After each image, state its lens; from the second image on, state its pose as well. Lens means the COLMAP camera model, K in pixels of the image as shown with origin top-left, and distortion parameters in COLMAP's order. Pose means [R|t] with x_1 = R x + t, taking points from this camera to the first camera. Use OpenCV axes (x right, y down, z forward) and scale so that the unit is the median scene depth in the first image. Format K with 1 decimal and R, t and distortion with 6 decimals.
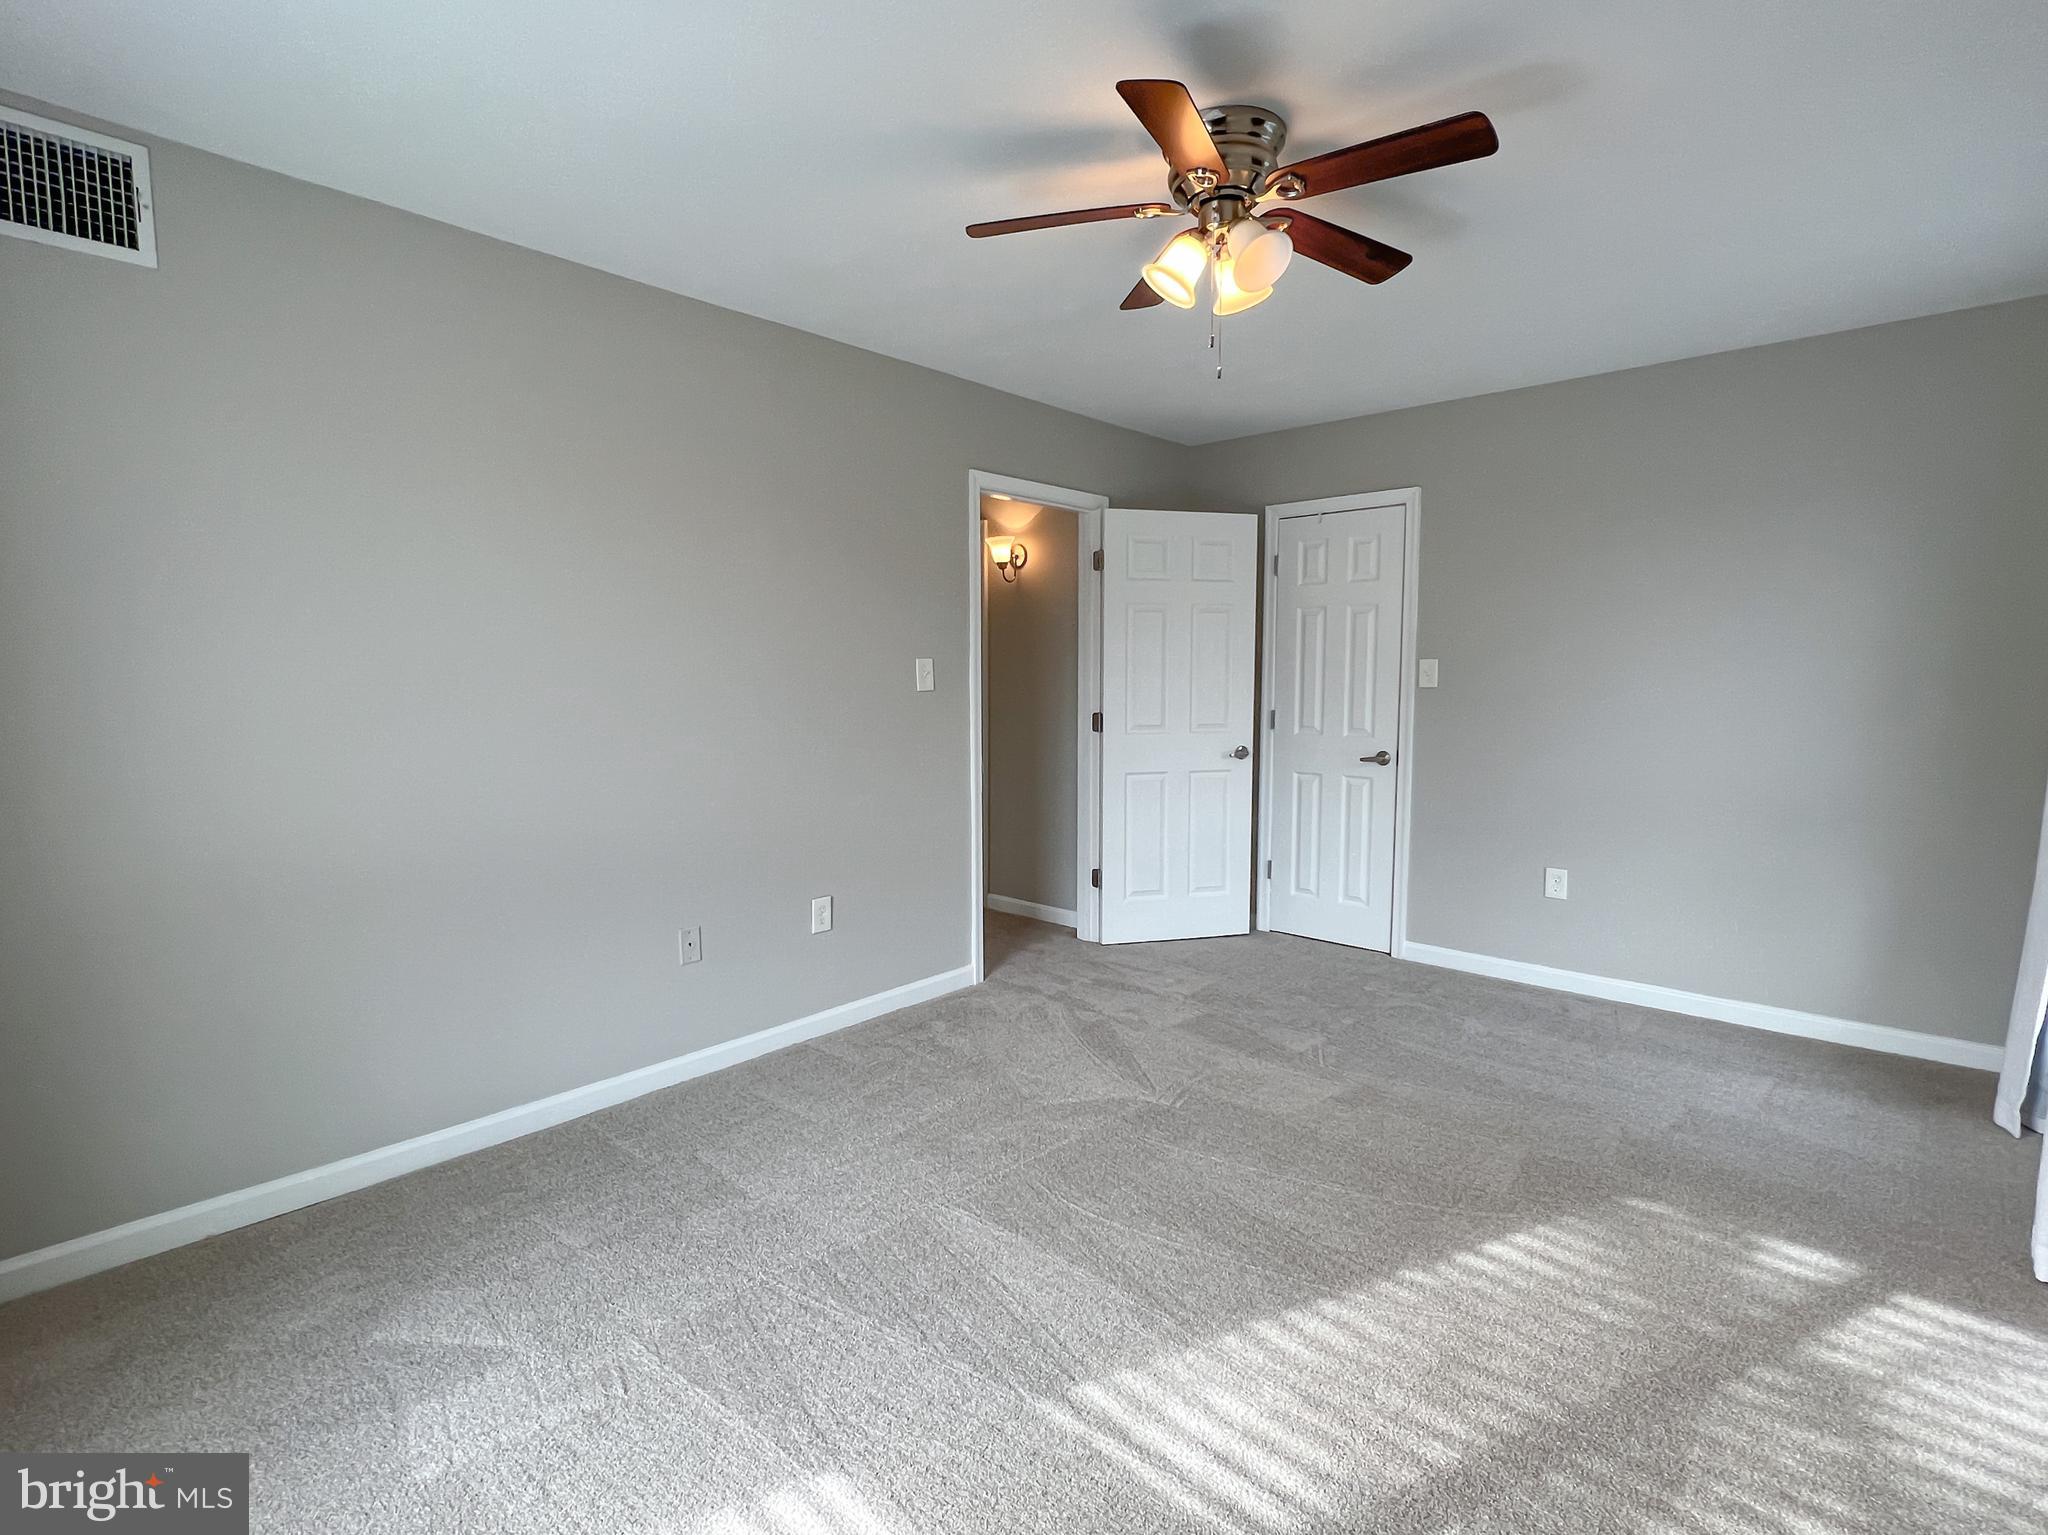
lens RADIAL K [[978.4, 0, 1020.6], [0, 978.4, 767.5], [0, 0, 1]] dist [-0.004325, 0.000790]
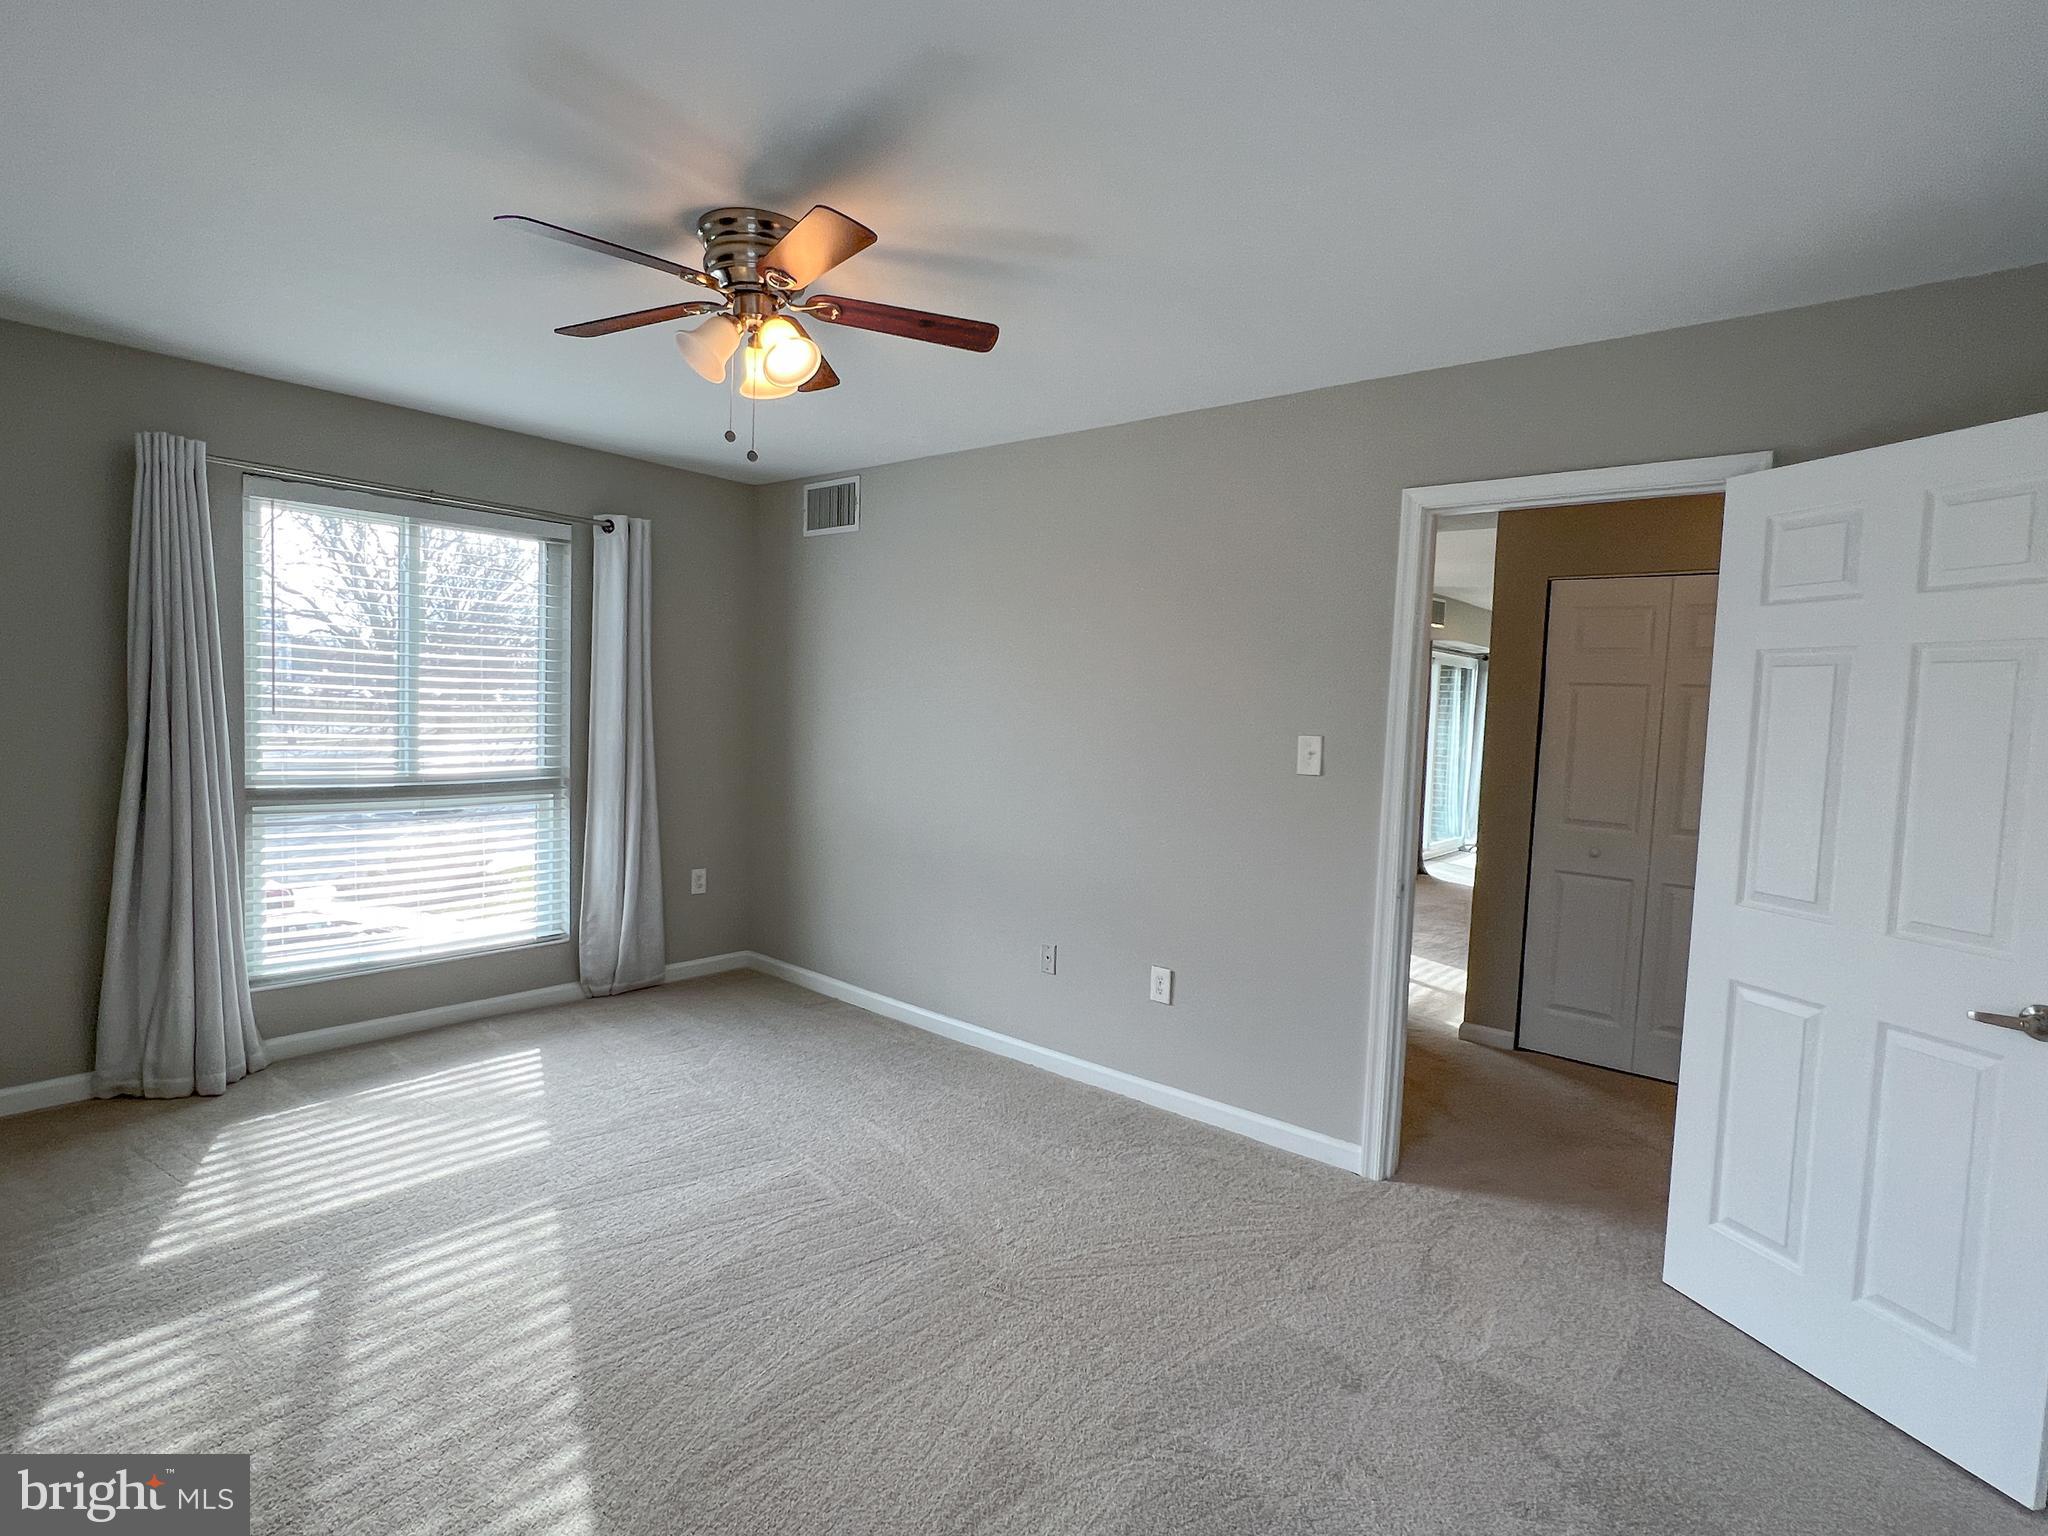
lens RADIAL K [[1013.4, 0, 1019.7], [0, 1013.4, 767.1], [0, 0, 1]] dist [-0.003601, 0.000715]
pose [[0.034979, 0.063972, -0.997339, 0.804923], [-0.135046, 0.989099, 0.058707, -0.108878], [0.990222, 0.132633, 0.043237, 0.790416]]
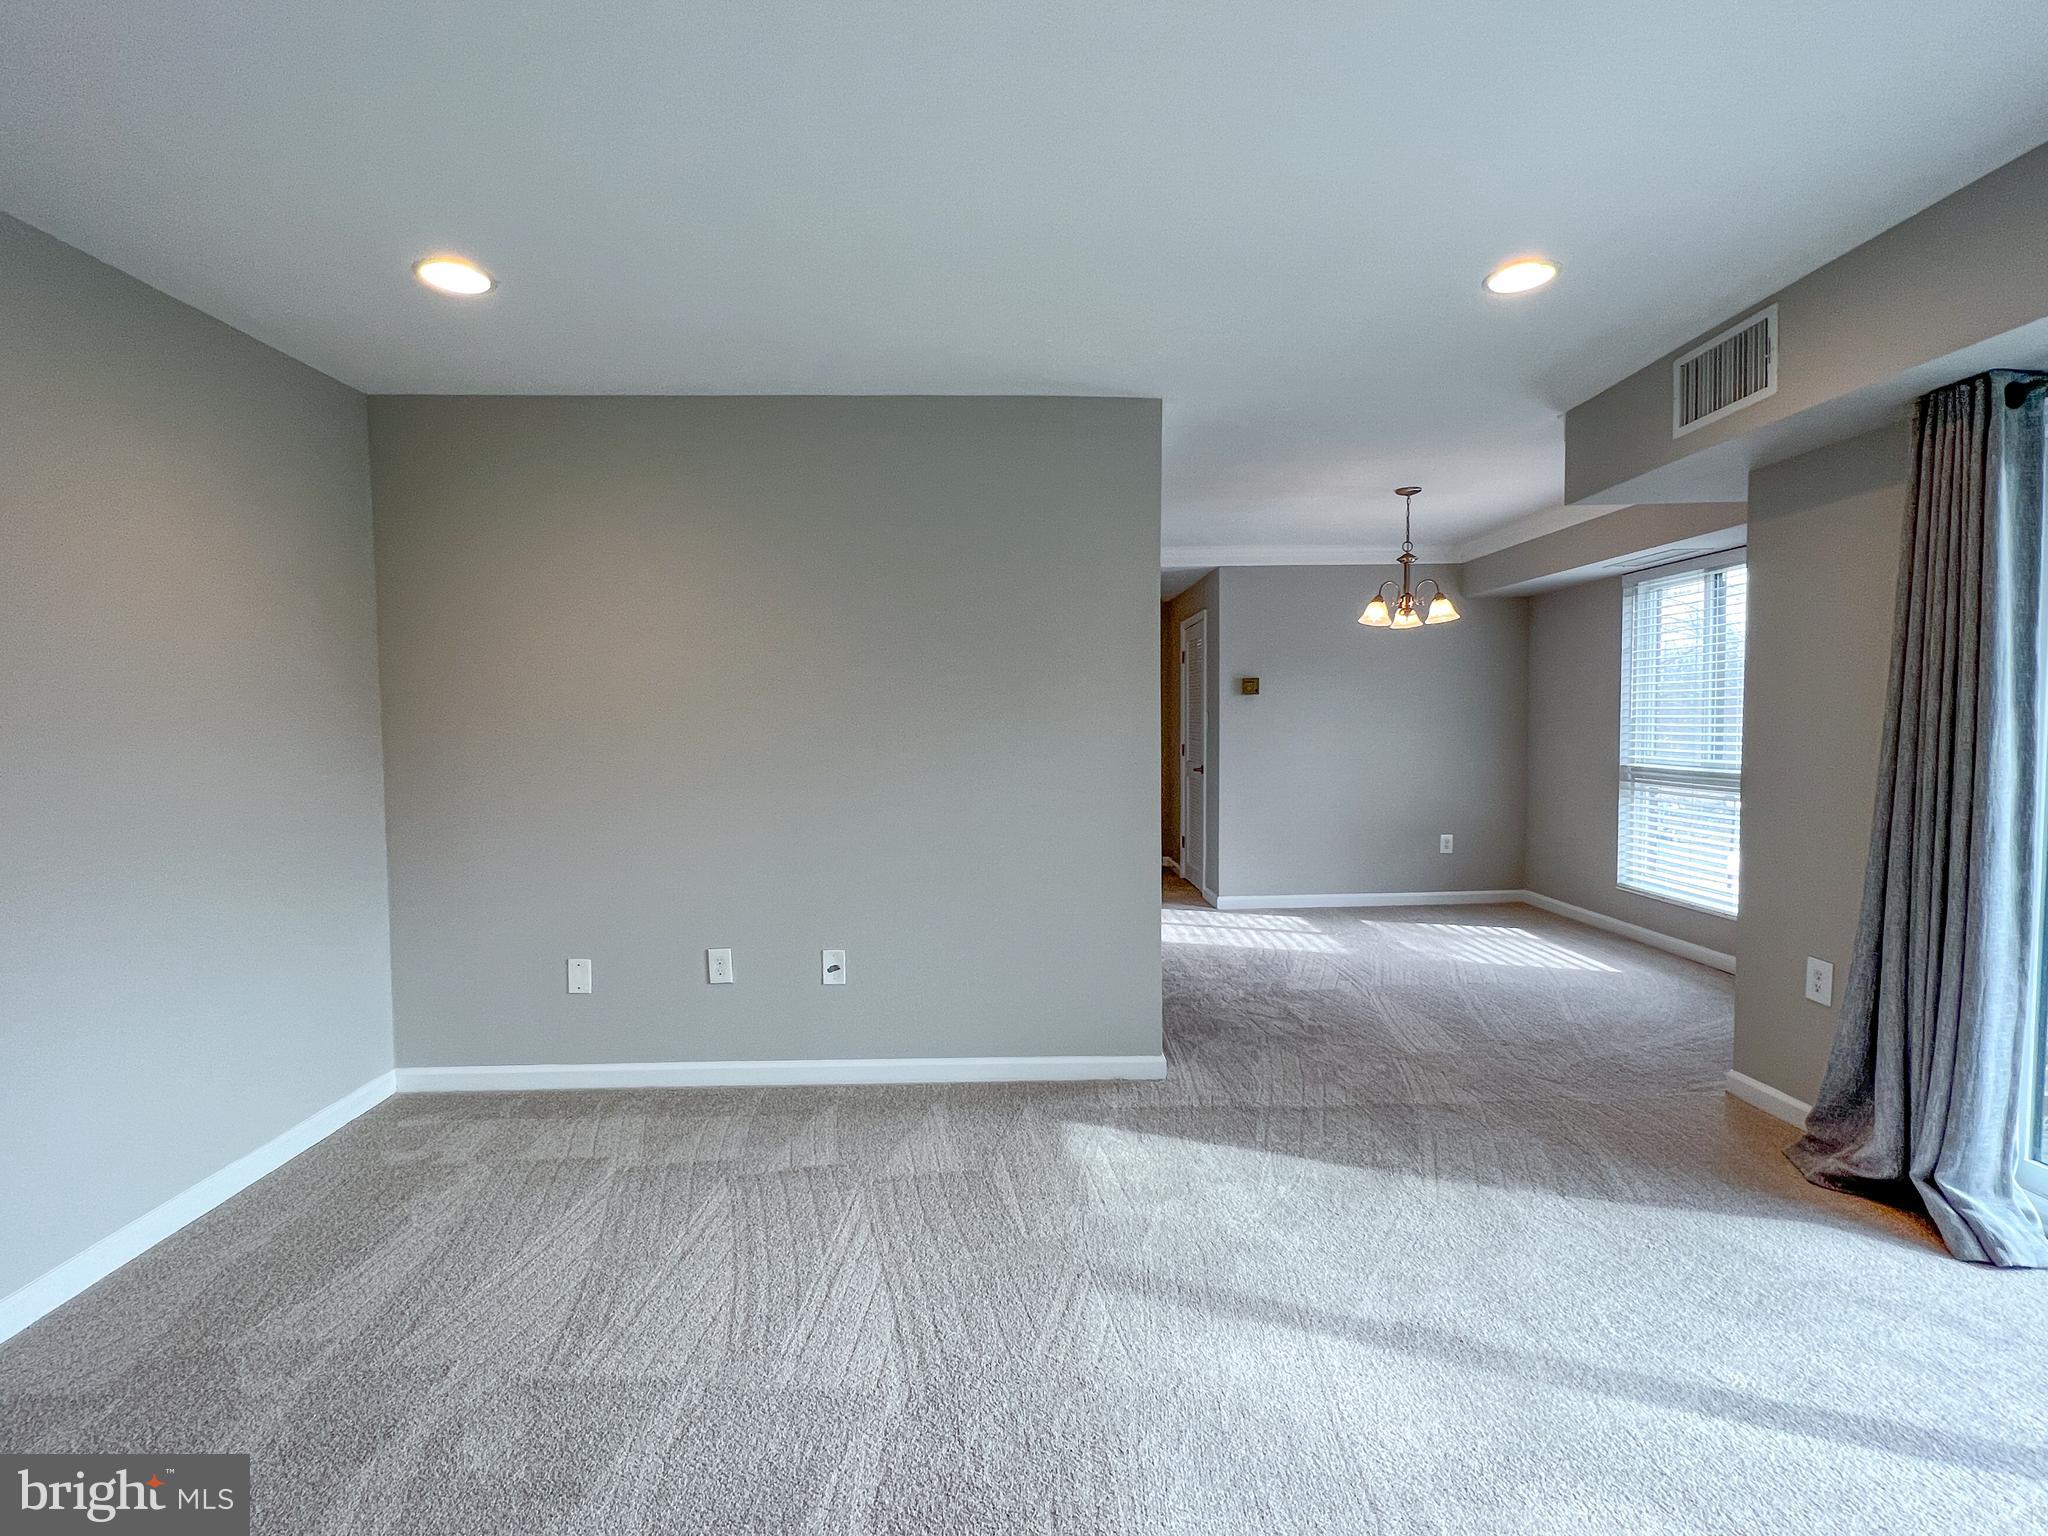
lens RADIAL K [[944.8, 0, 1024.0], [0, 944.8, 768.0], [0, 0, 1]] dist [-0.003392, 0.000239]
pose [[-0.695984, -0.030231, 0.717421, -0.677335], [0.076509, 0.990304, 0.115953, -0.175197], [-0.713970, 0.135591, -0.686922, 1.861178]]
